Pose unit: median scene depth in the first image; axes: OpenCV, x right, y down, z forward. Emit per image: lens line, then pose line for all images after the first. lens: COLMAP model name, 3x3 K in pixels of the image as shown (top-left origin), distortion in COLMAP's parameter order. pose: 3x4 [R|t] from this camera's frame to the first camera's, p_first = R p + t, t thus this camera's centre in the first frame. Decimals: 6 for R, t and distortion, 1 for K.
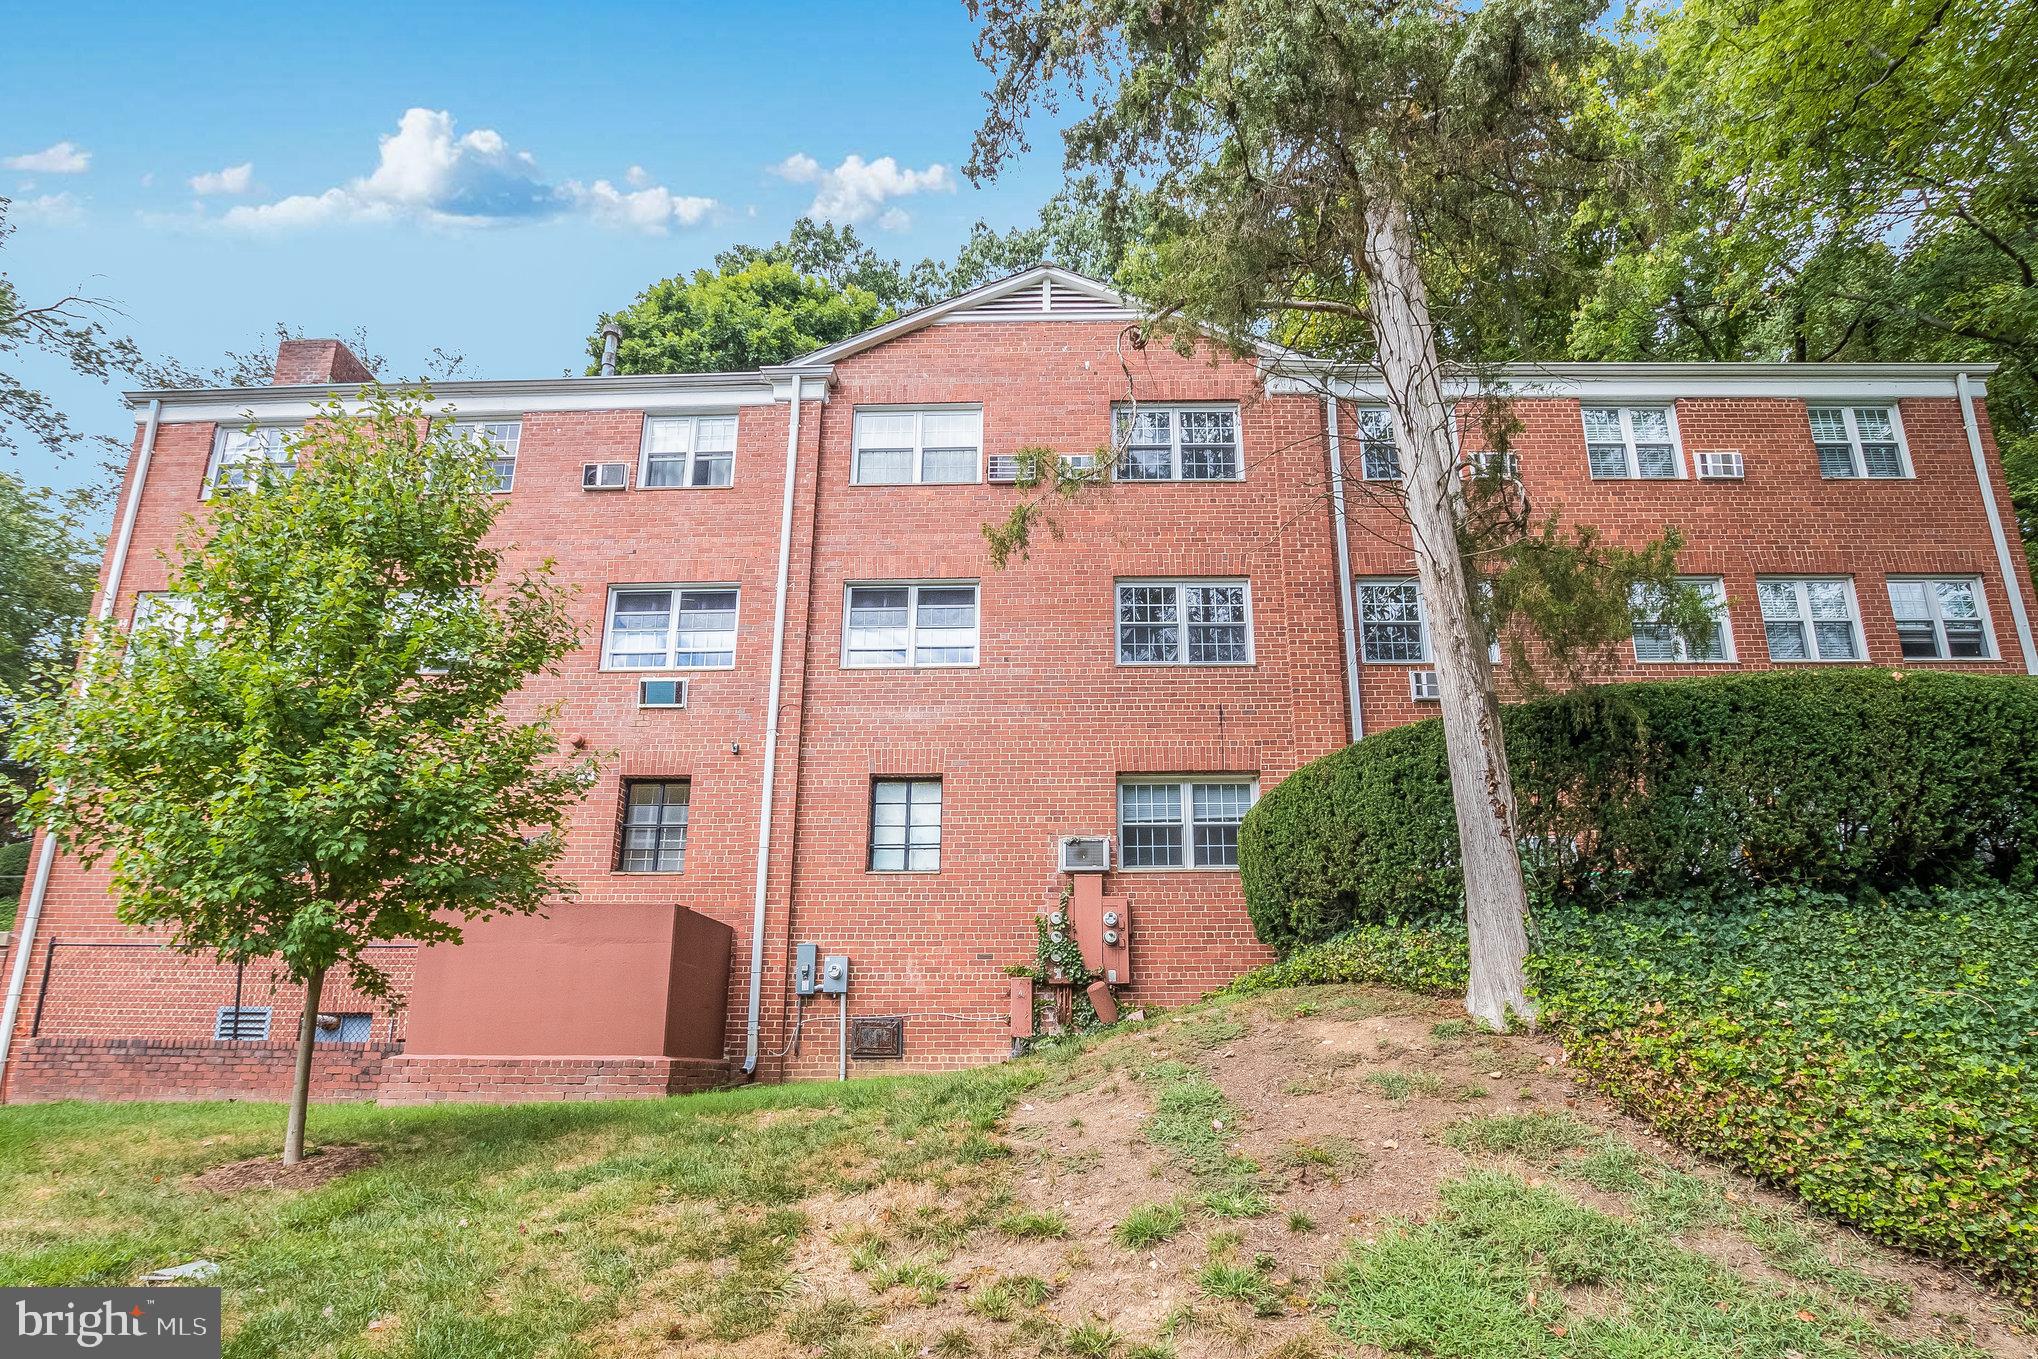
lens RADIAL K [[1006.4, 0, 1020.8], [0, 1006.4, 752.7], [0, 0, 1]] dist [-0.038389, 0.009639]
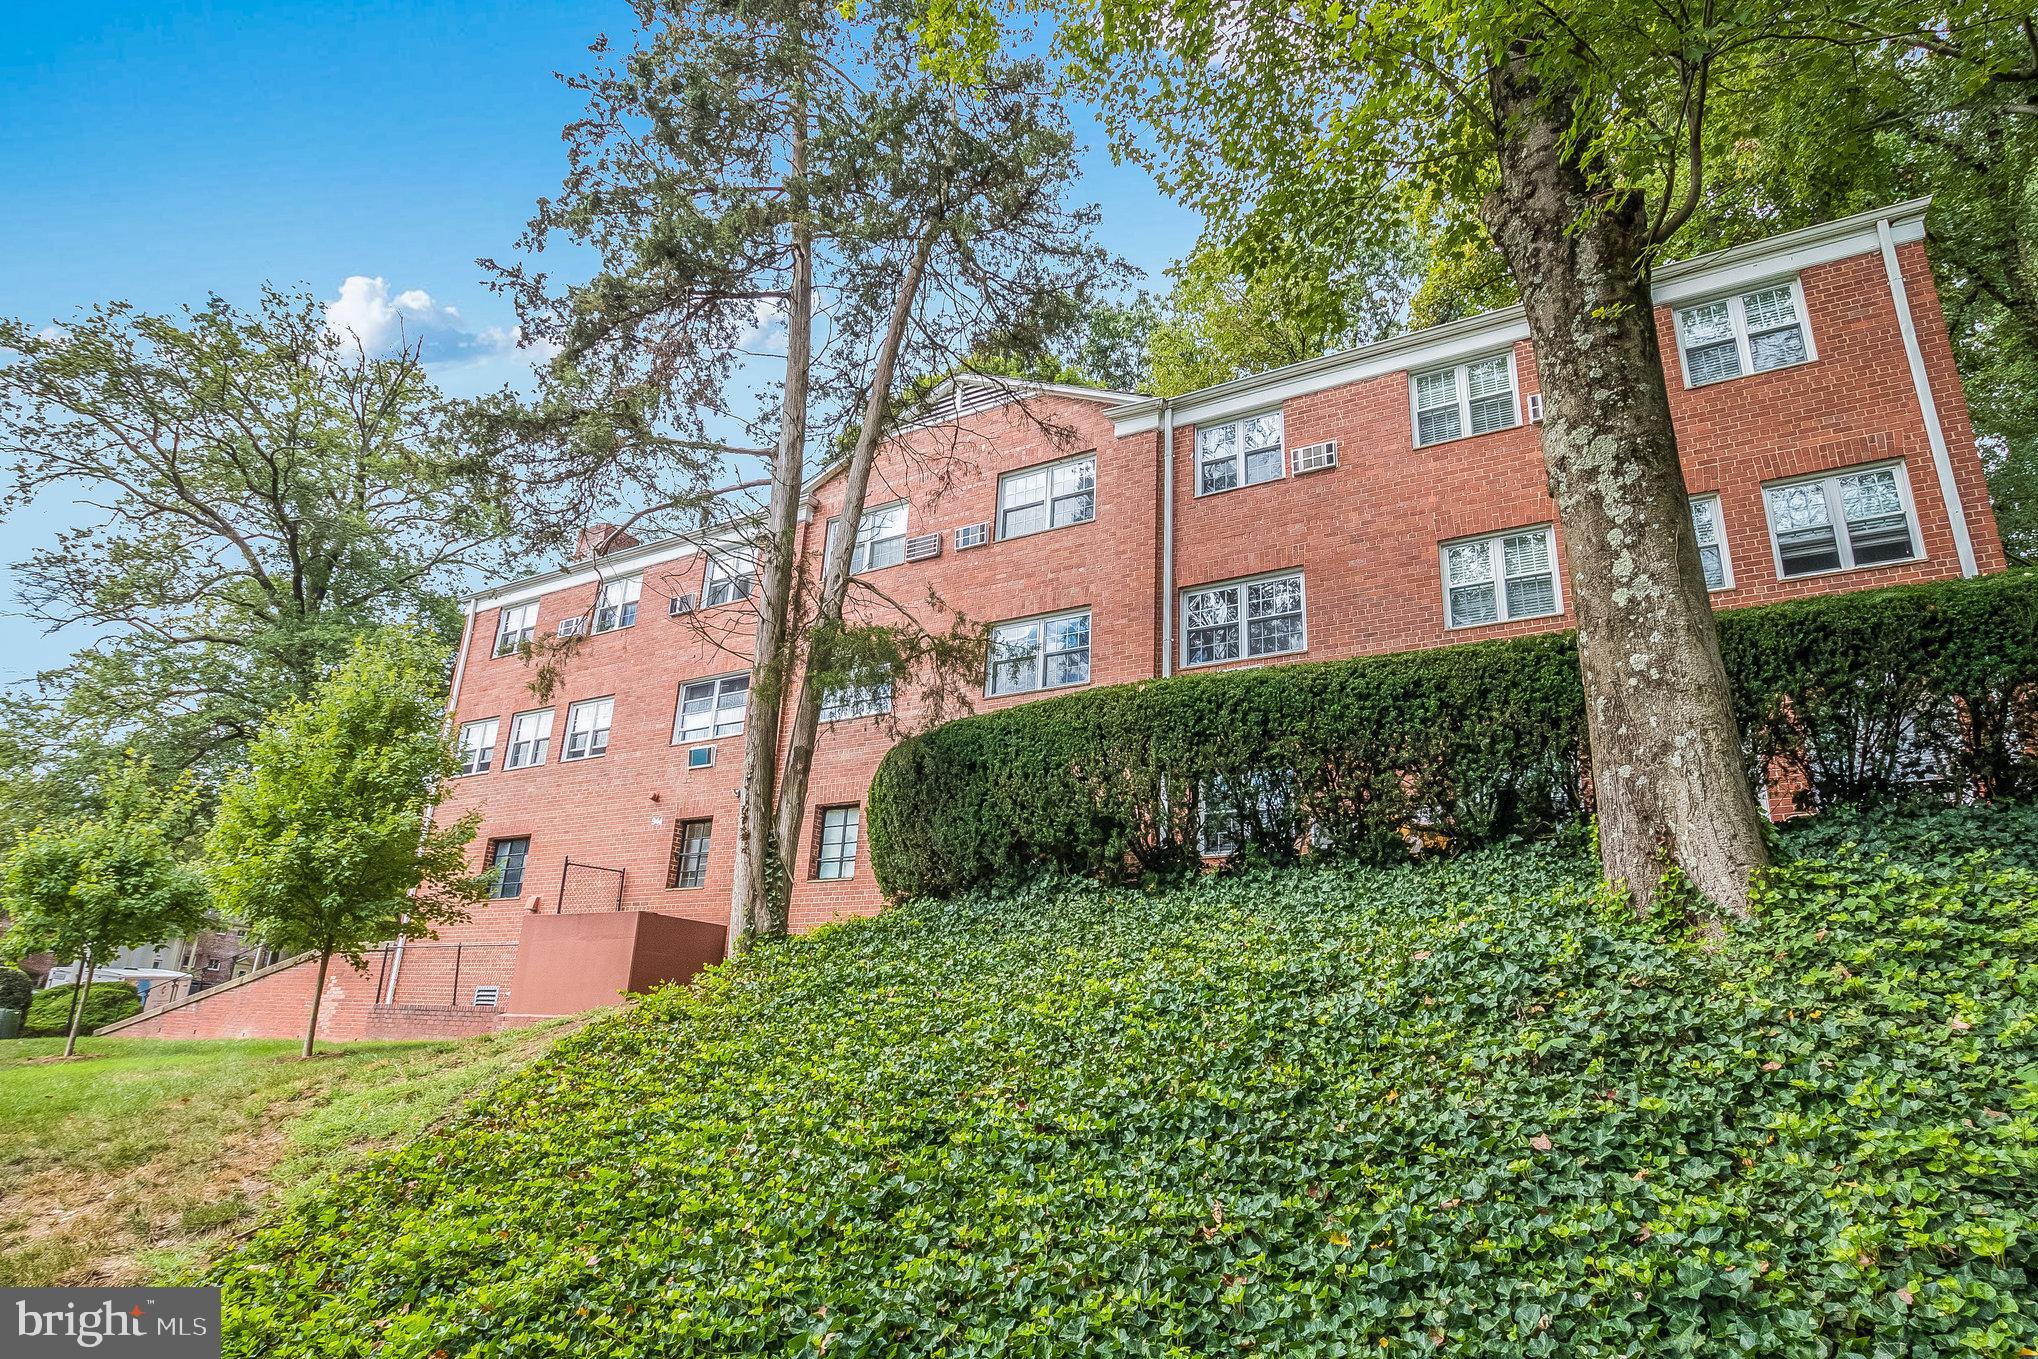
lens RADIAL K [[935.0, 0, 1019.0], [0, 935.0, 679.5], [0, 0, 1]] dist [-0.029440, 0.001098]
pose [[0.904273, -0.130472, -0.406531, 0.599349], [0.103997, 0.990795, -0.086658, -0.007909], [0.414096, 0.036085, 0.909518, -0.000460]]
